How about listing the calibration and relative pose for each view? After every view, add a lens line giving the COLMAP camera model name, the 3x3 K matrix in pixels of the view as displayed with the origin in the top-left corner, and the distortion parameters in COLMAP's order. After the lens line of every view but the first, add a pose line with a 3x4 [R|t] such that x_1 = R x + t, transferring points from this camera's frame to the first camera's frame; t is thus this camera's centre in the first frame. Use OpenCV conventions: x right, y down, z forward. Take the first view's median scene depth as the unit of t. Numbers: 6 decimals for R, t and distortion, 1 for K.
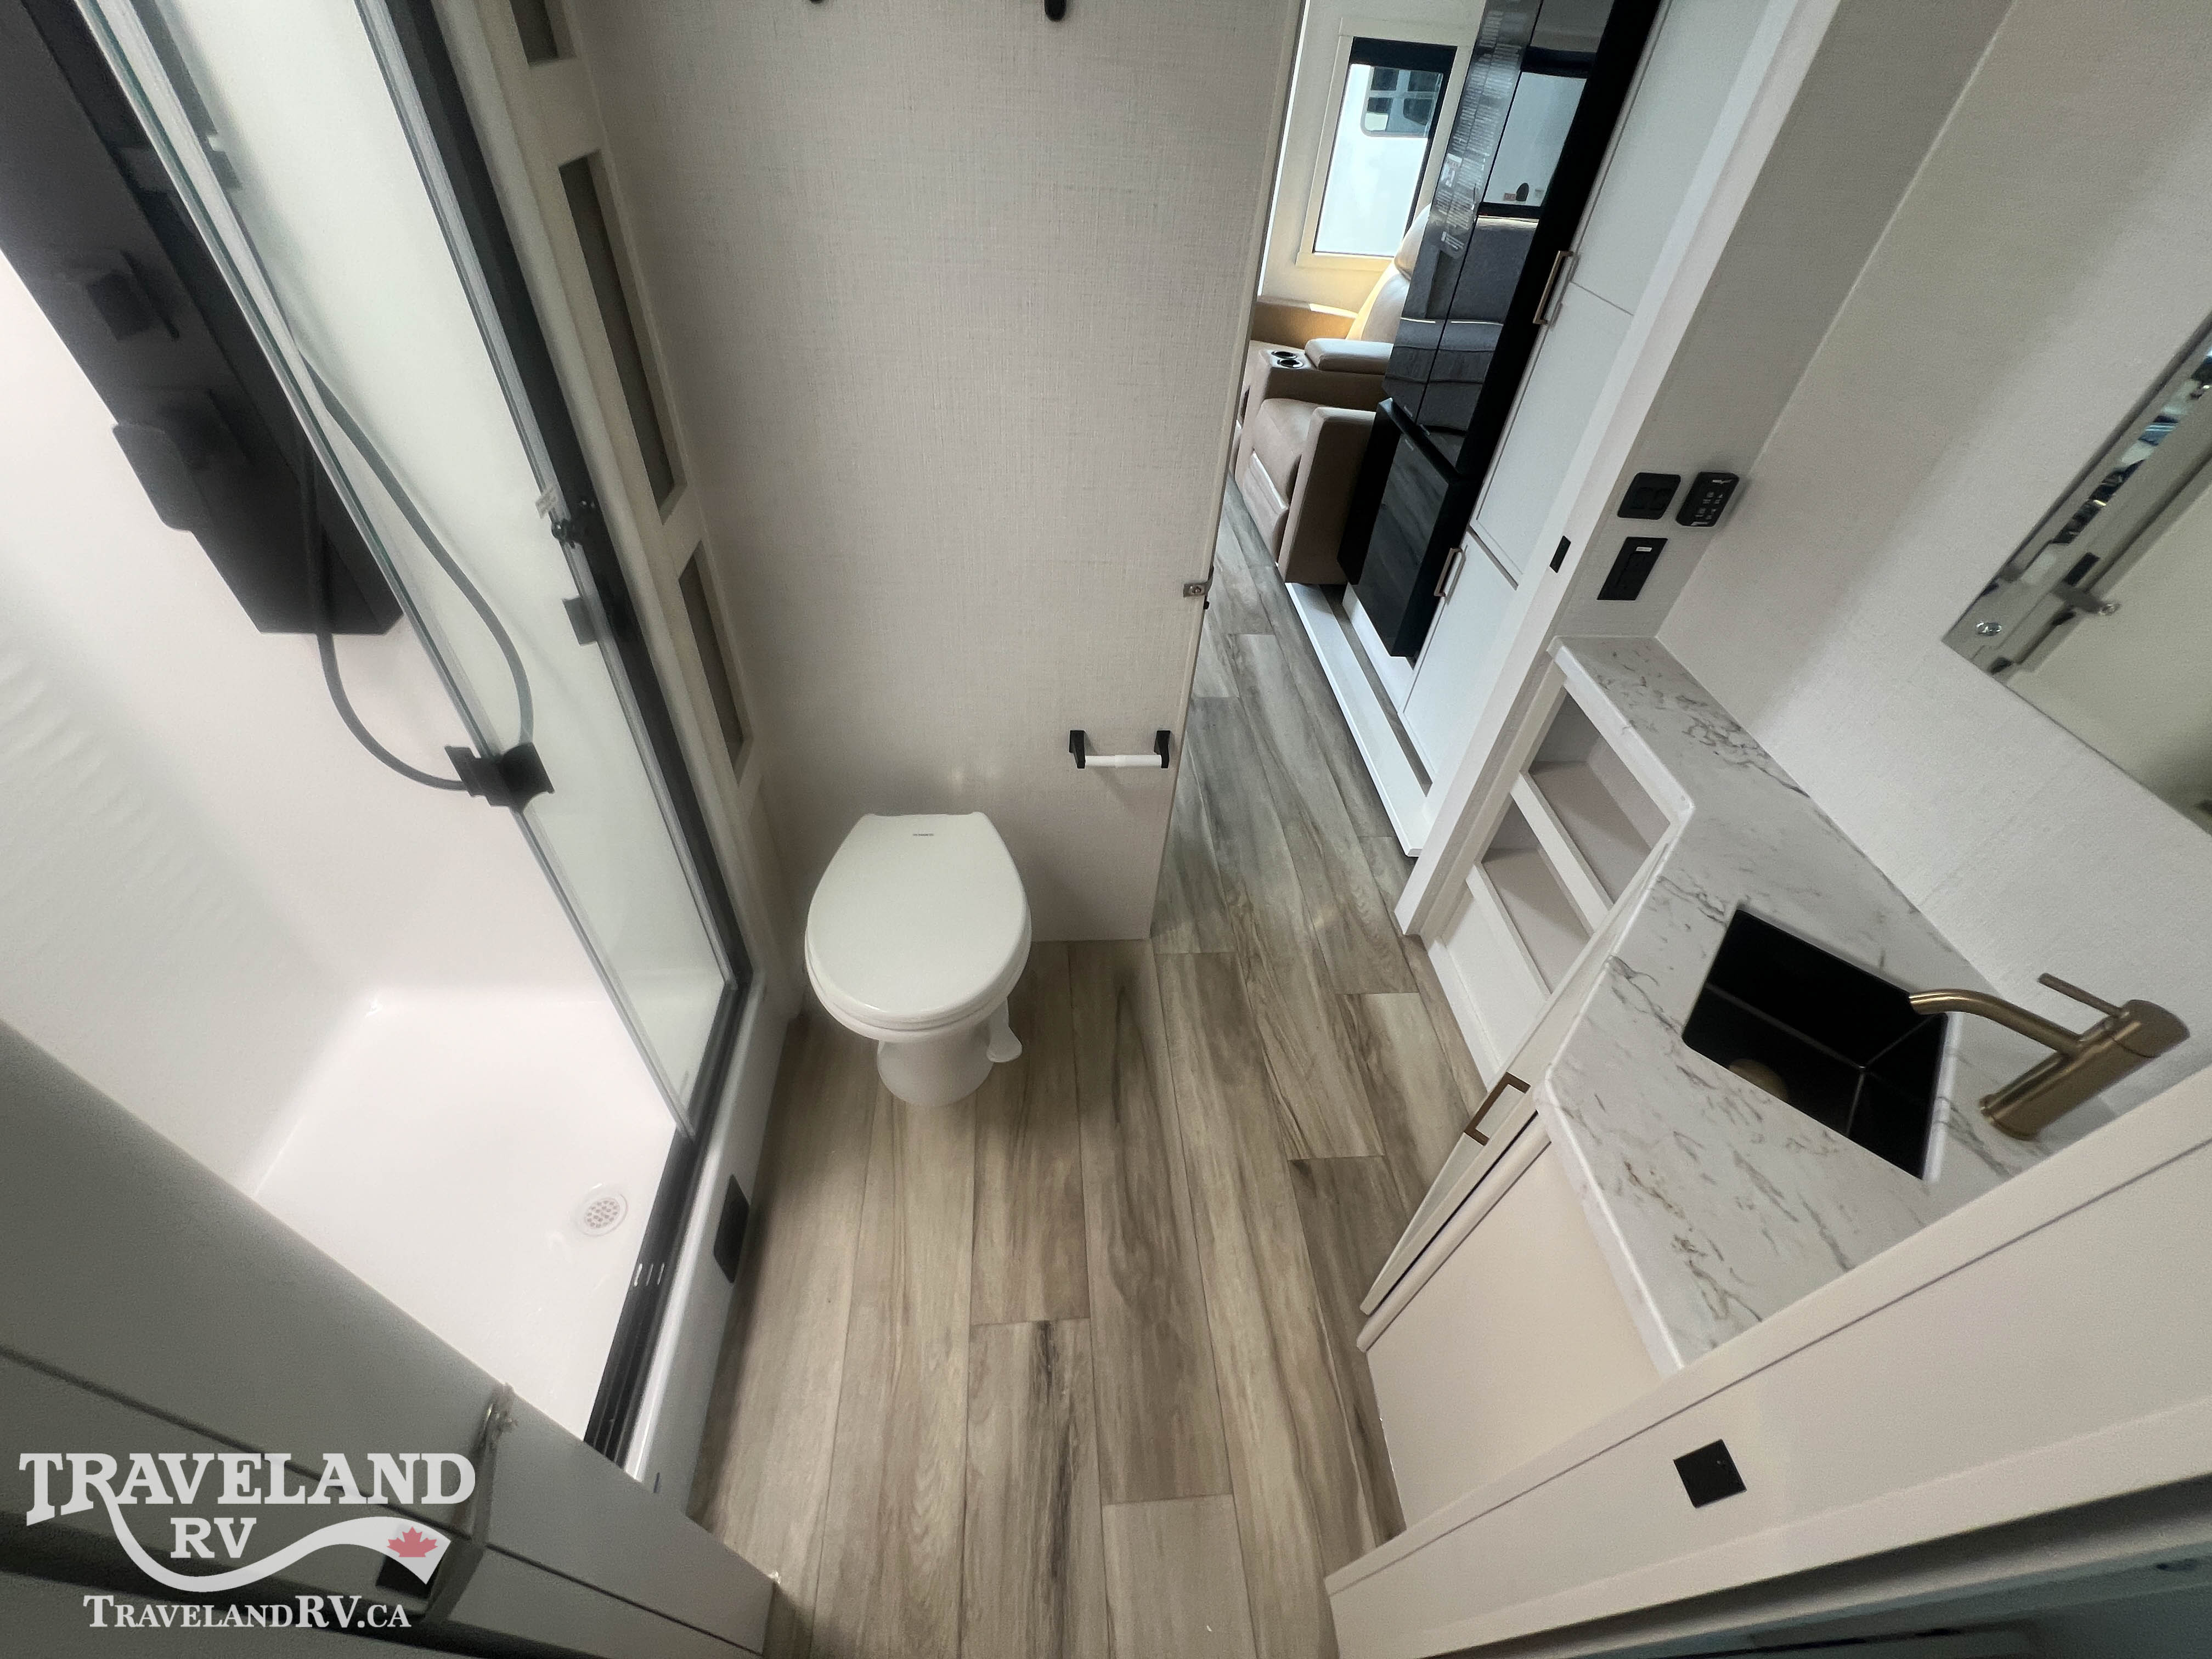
lens RADIAL K [[891.7, 0, 1084.5], [0, 891.7, 828.5], [0, 0, 1]] dist [-0.002498, 0.000885]
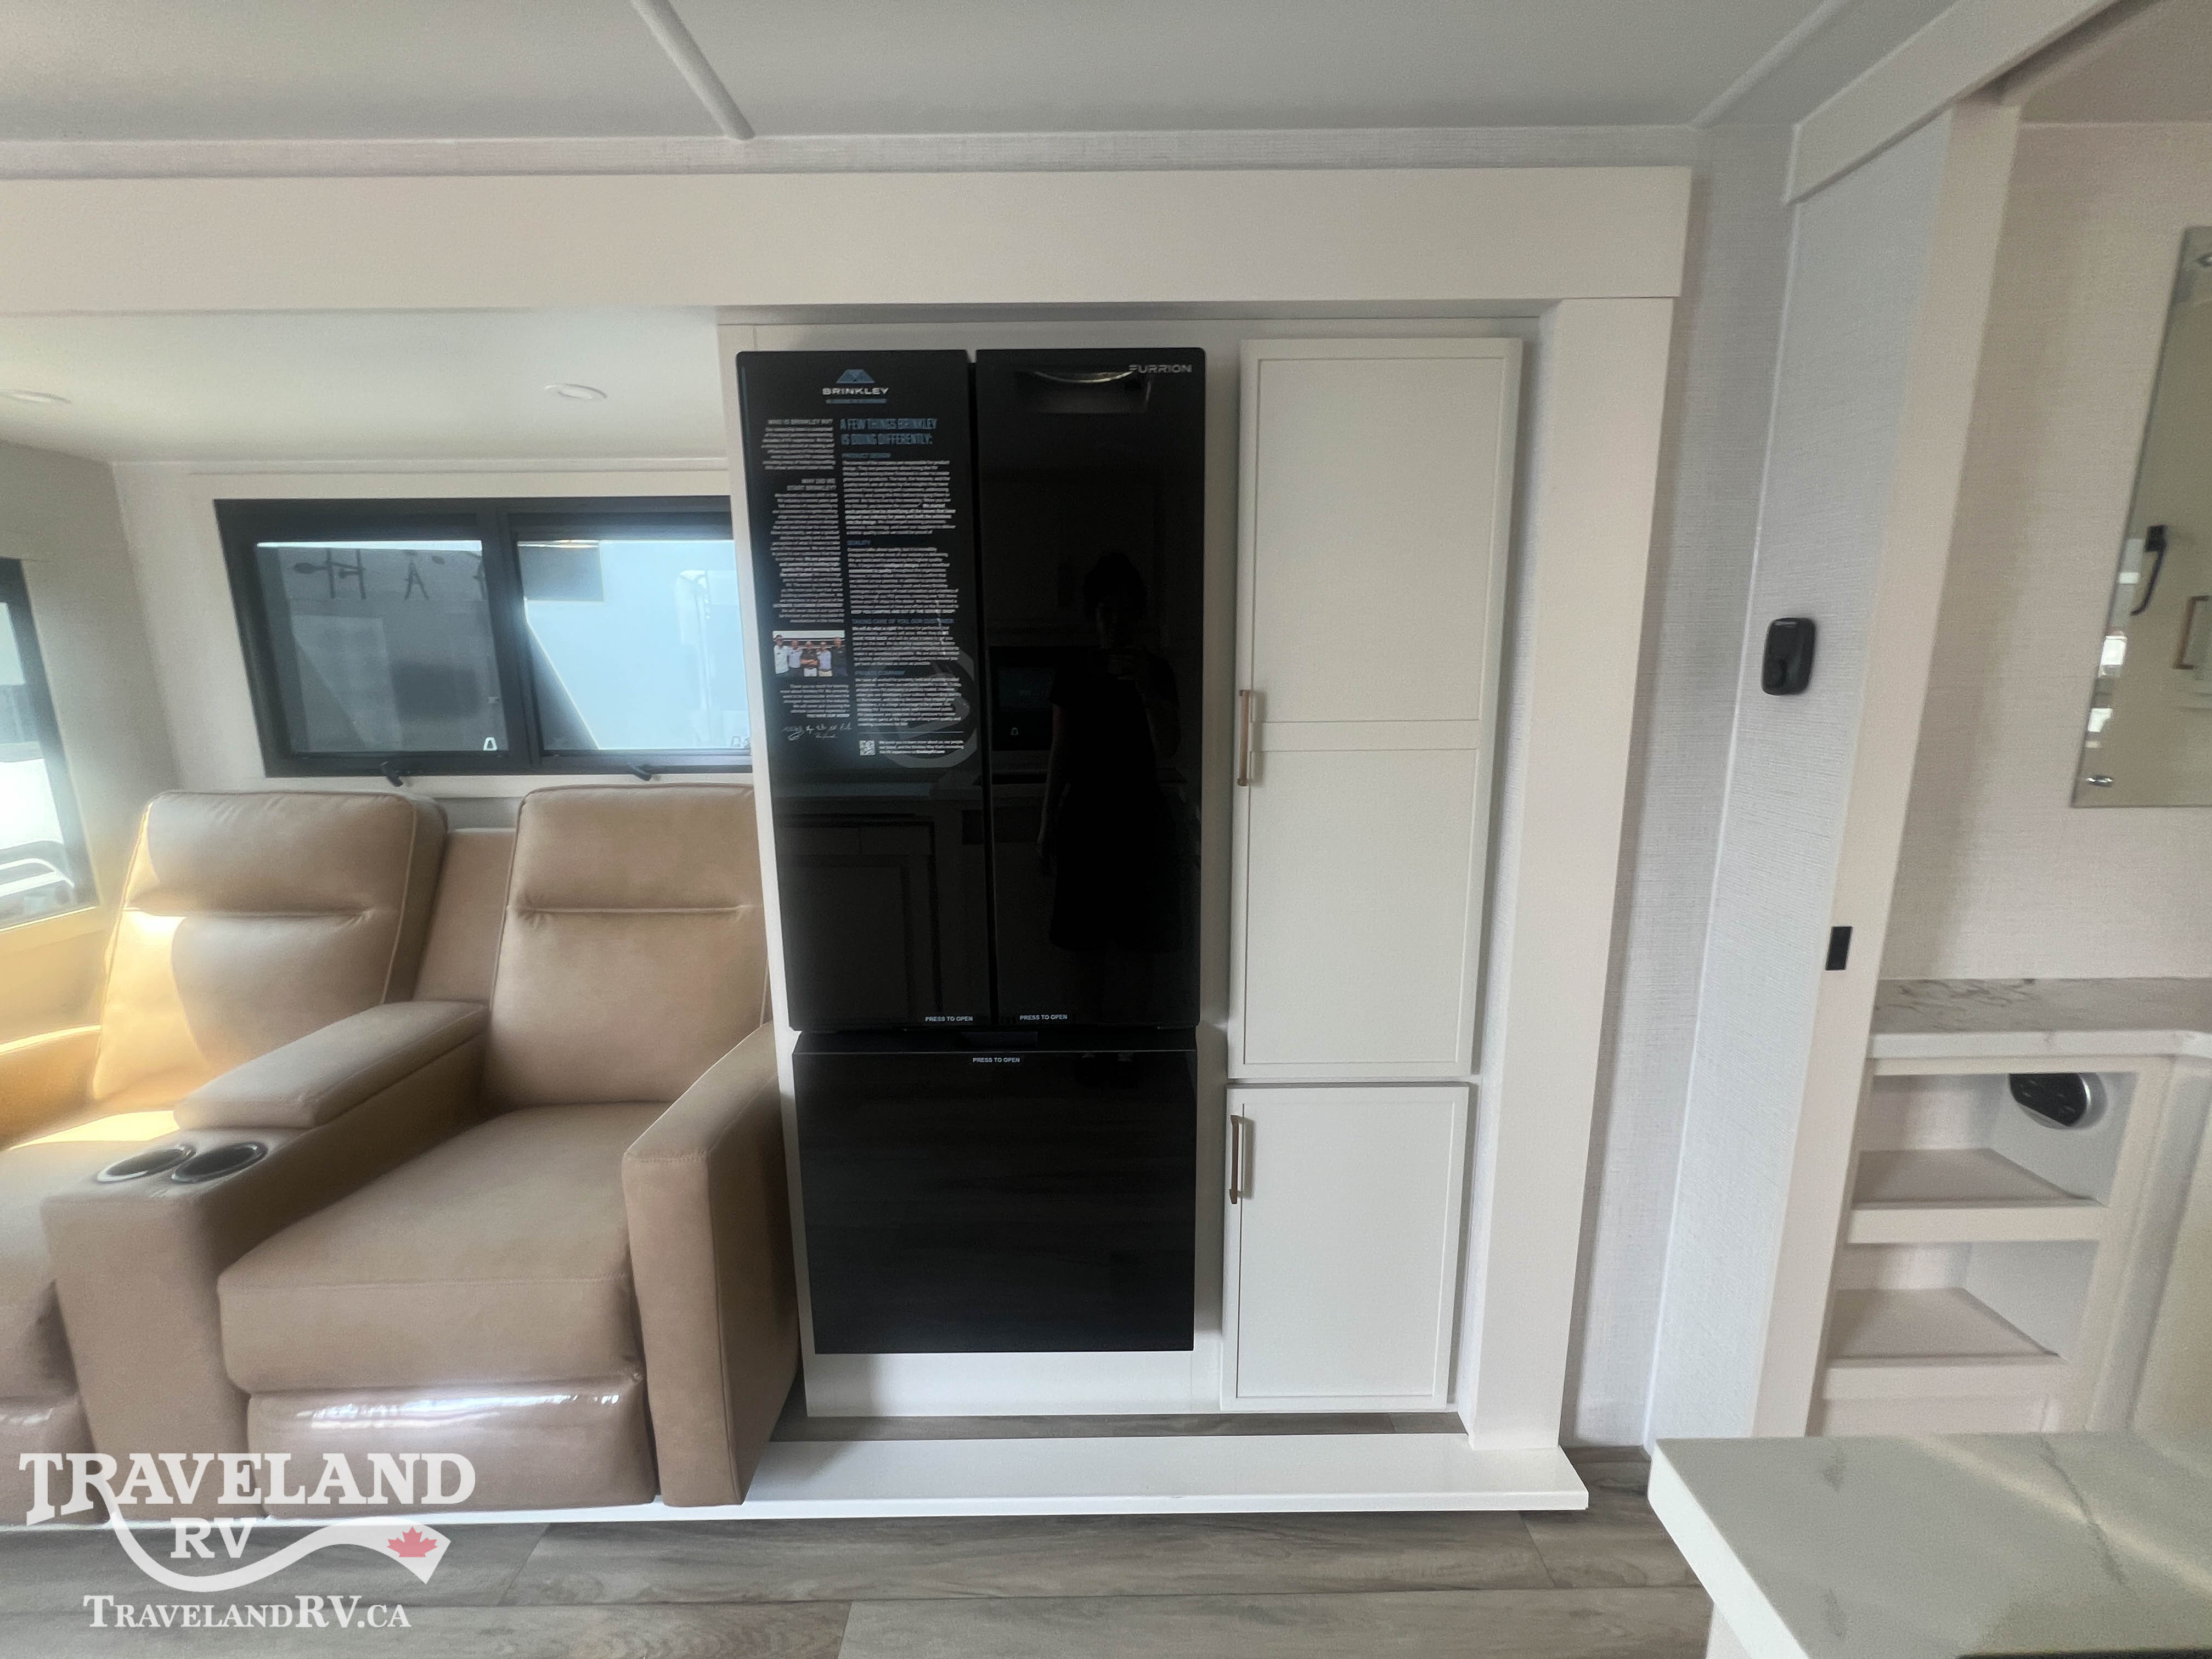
lens RADIAL K [[891.7, 0, 1042.4], [0, 891.7, 822.4], [0, 0, 1]] dist [-0.002498, 0.000885]
pose [[0.052772, -0.241893, 0.968867, -0.198709], [0.698936, 0.701906, 0.137172, -1.026589], [-0.713235, 0.669937, 0.206108, 1.365908]]
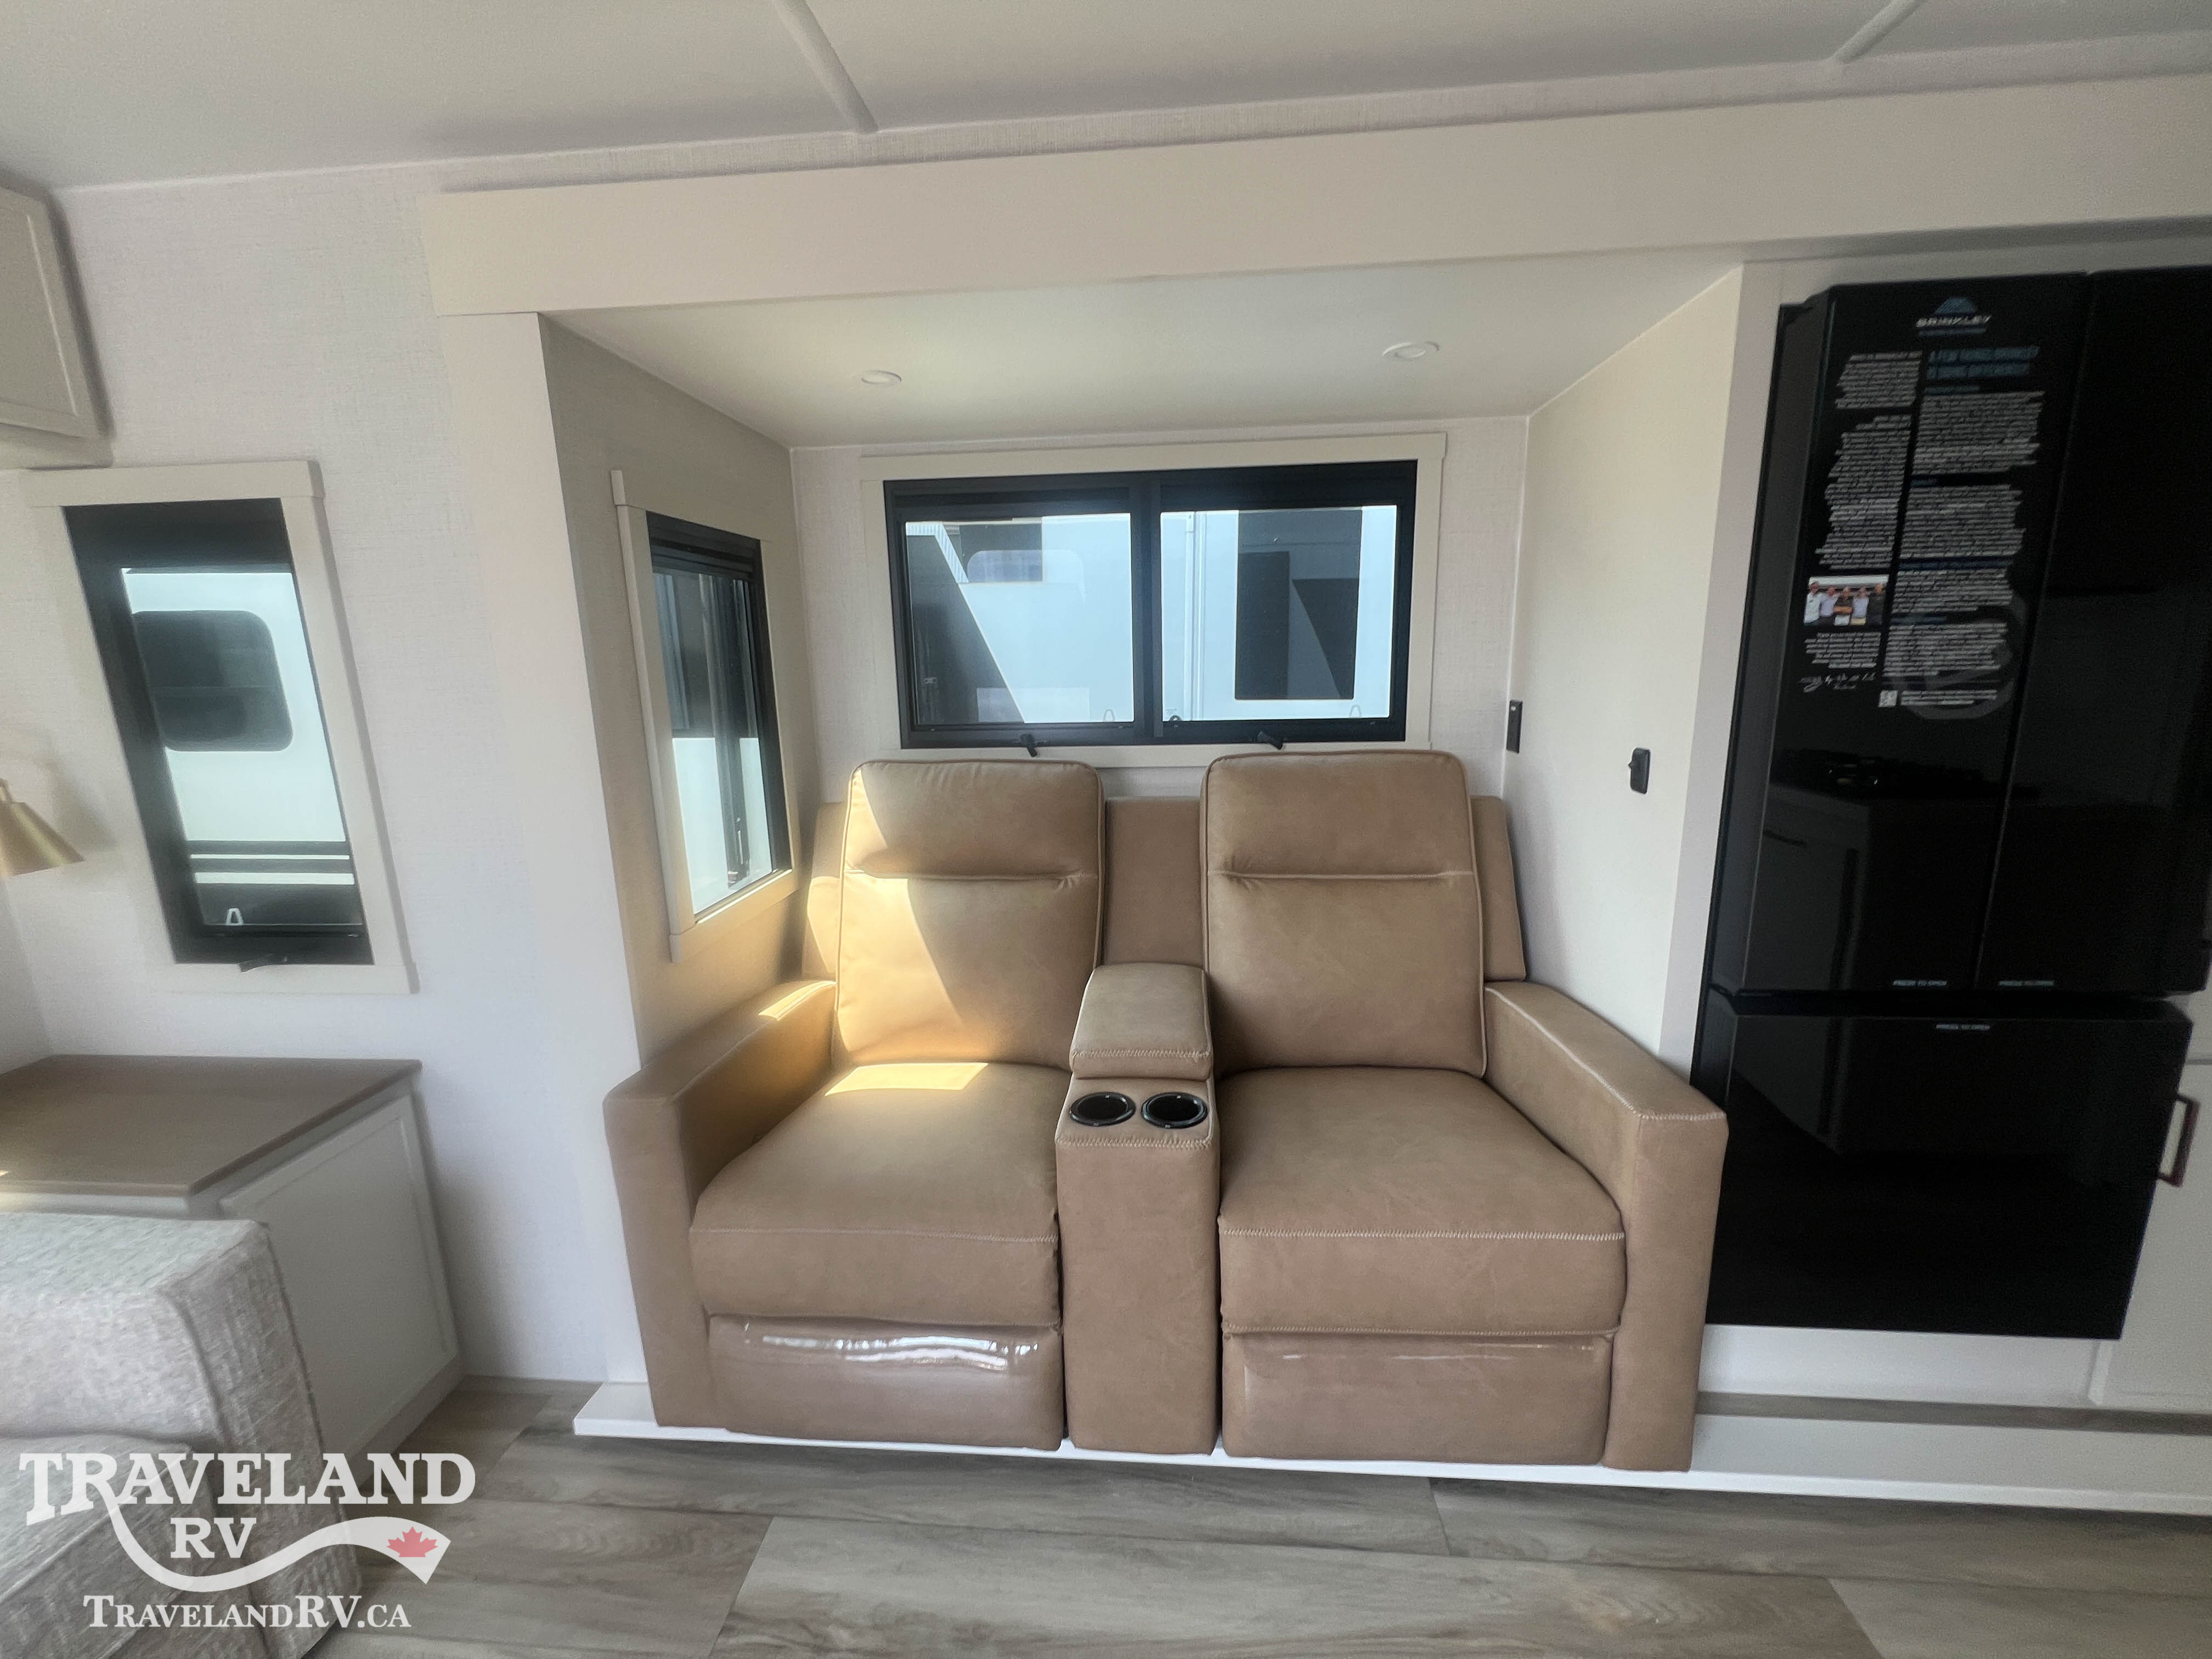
lens RADIAL K [[891.7, 0, 1034.0], [0, 891.7, 819.4], [0, 0, 1]] dist [-0.002498, 0.000885]
pose [[0.135656, -0.253493, 0.957778, -0.283678], [0.708962, 0.700120, 0.084884, -1.636670], [-0.692077, 0.667513, 0.274692, 2.018009]]
